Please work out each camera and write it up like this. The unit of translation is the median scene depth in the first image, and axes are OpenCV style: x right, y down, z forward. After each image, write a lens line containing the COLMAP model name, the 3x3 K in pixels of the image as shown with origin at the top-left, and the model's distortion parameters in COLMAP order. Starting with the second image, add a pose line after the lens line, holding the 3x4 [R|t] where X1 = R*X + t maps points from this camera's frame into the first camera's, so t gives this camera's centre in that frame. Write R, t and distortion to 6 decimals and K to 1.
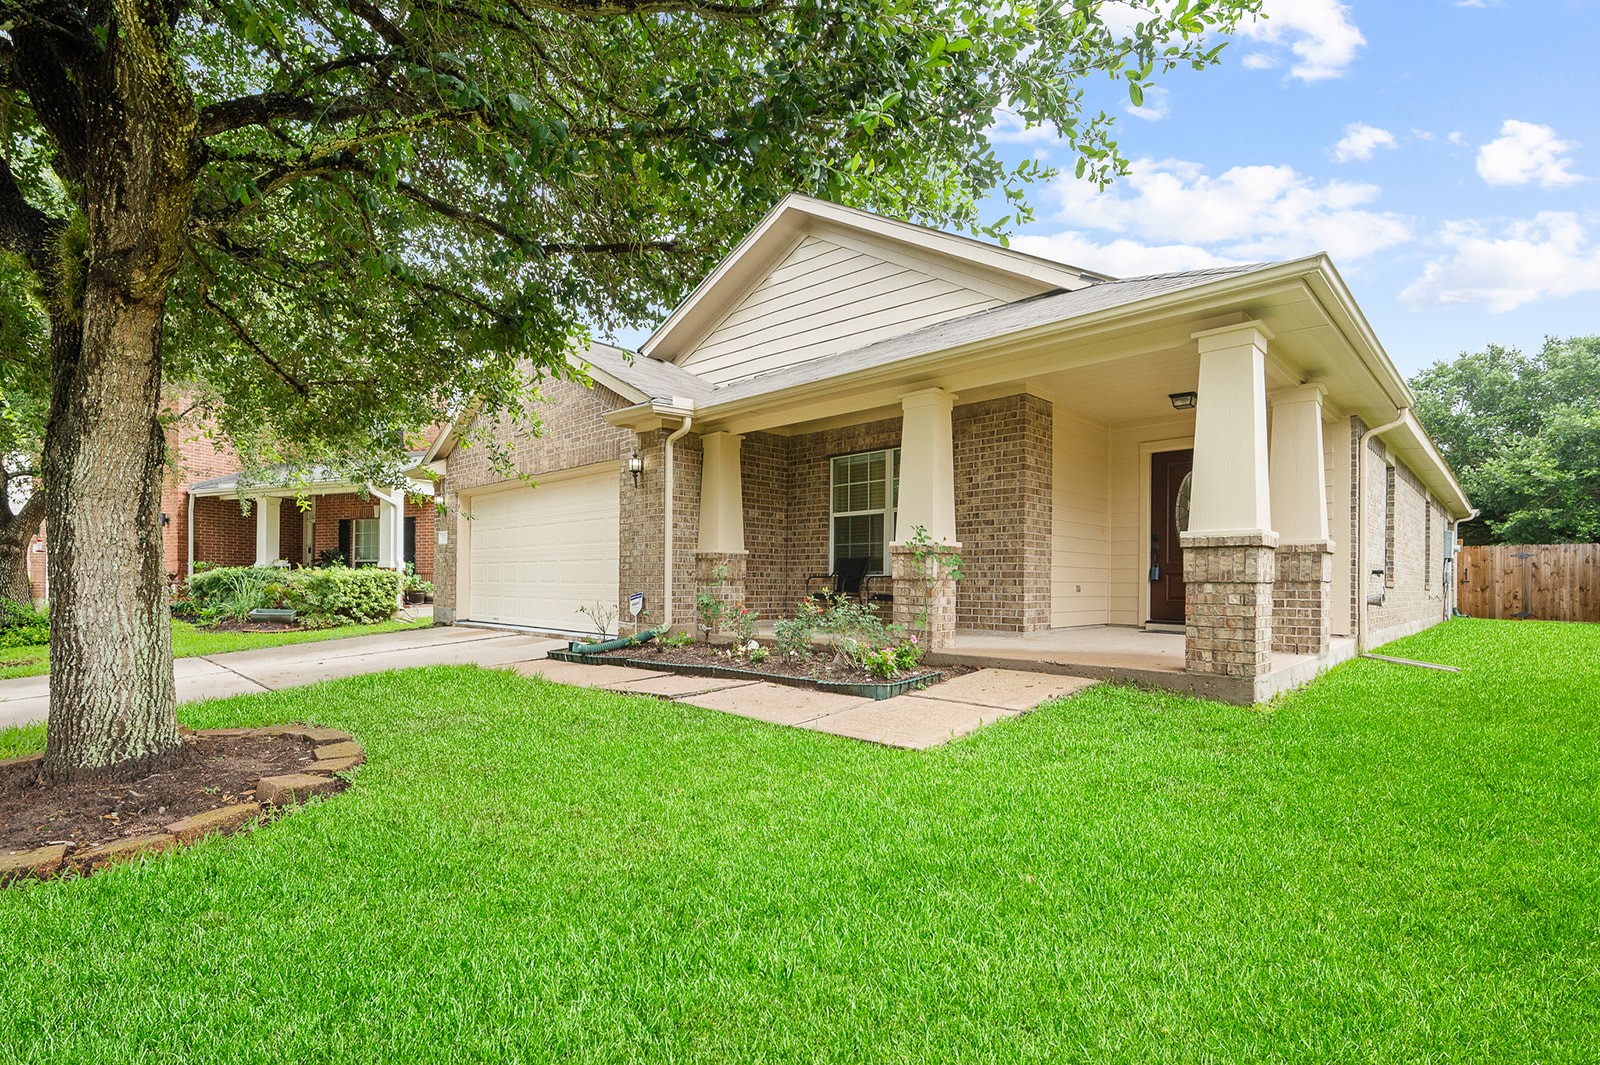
lens RADIAL K [[750.3, 0, 753.4], [0, 750.3, 575.3], [0, 0, 1]] dist [0.000323, -0.000928]
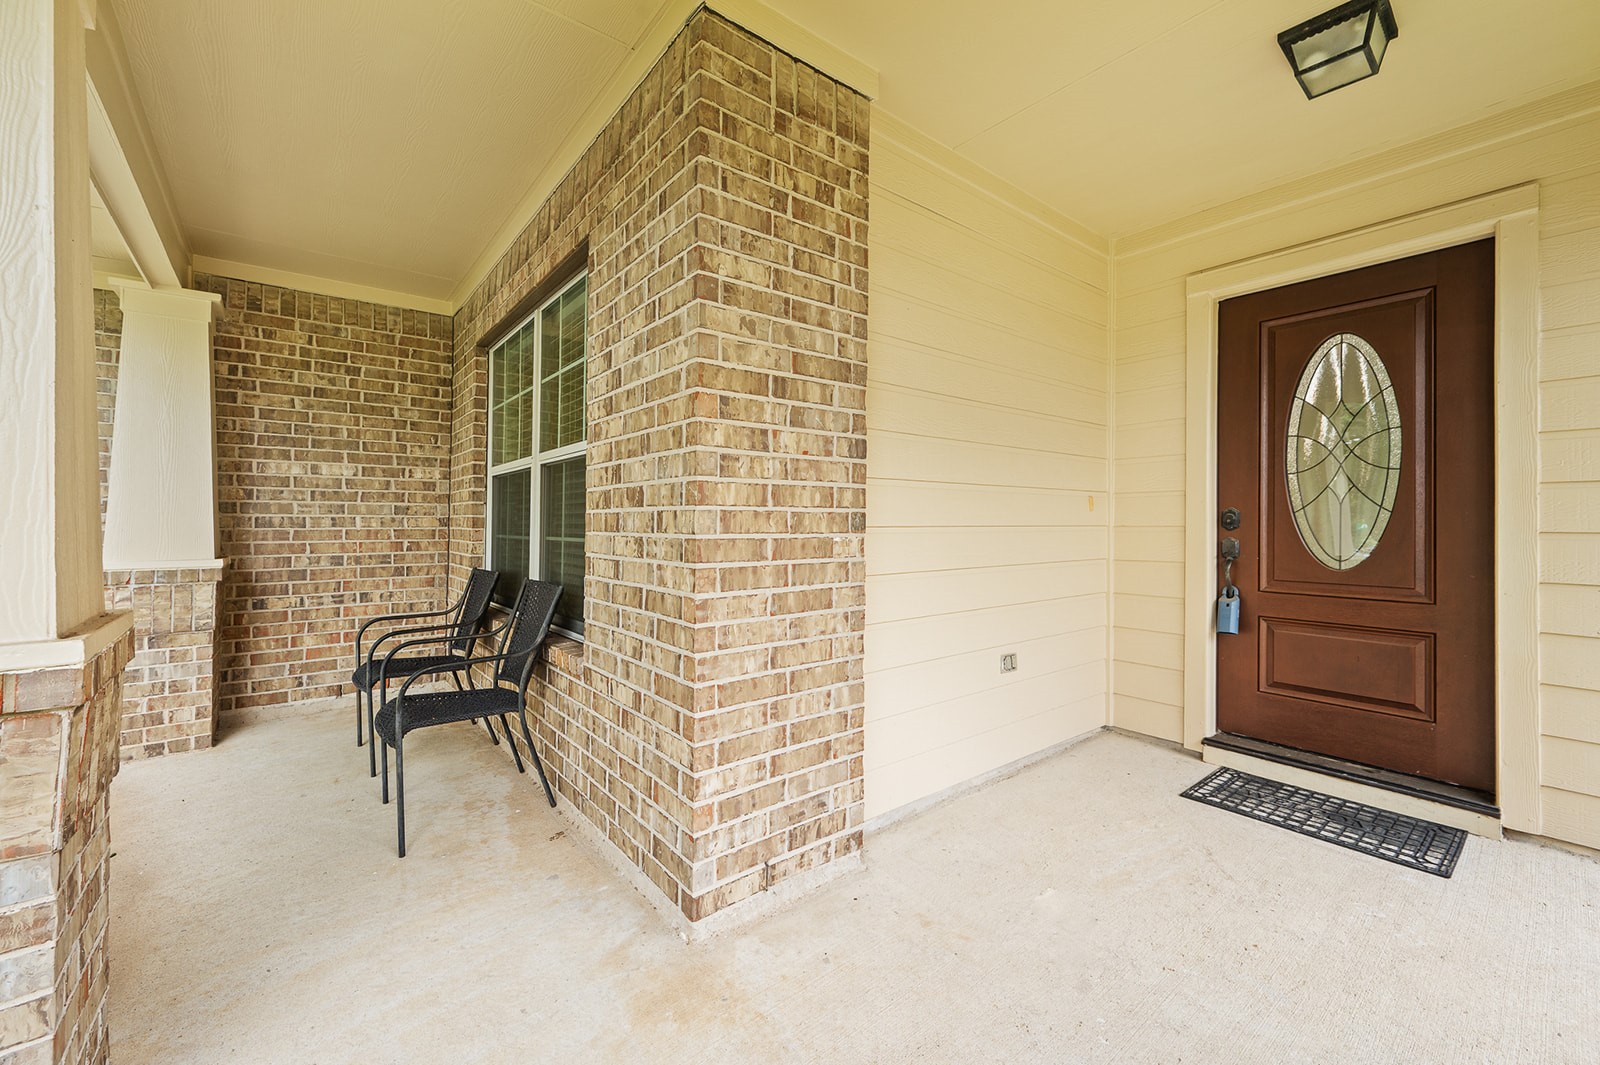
lens RADIAL K [[645.2, 0, 799.4], [0, 645.2, 521.9], [0, 0, 1]] dist [0.001890, 0.000264]
pose [[0.995281, -0.008317, -0.096682, 0.332459], [0.009267, 0.999913, 0.009378, -0.051274], [0.096596, -0.010230, 0.995271, 0.619288]]
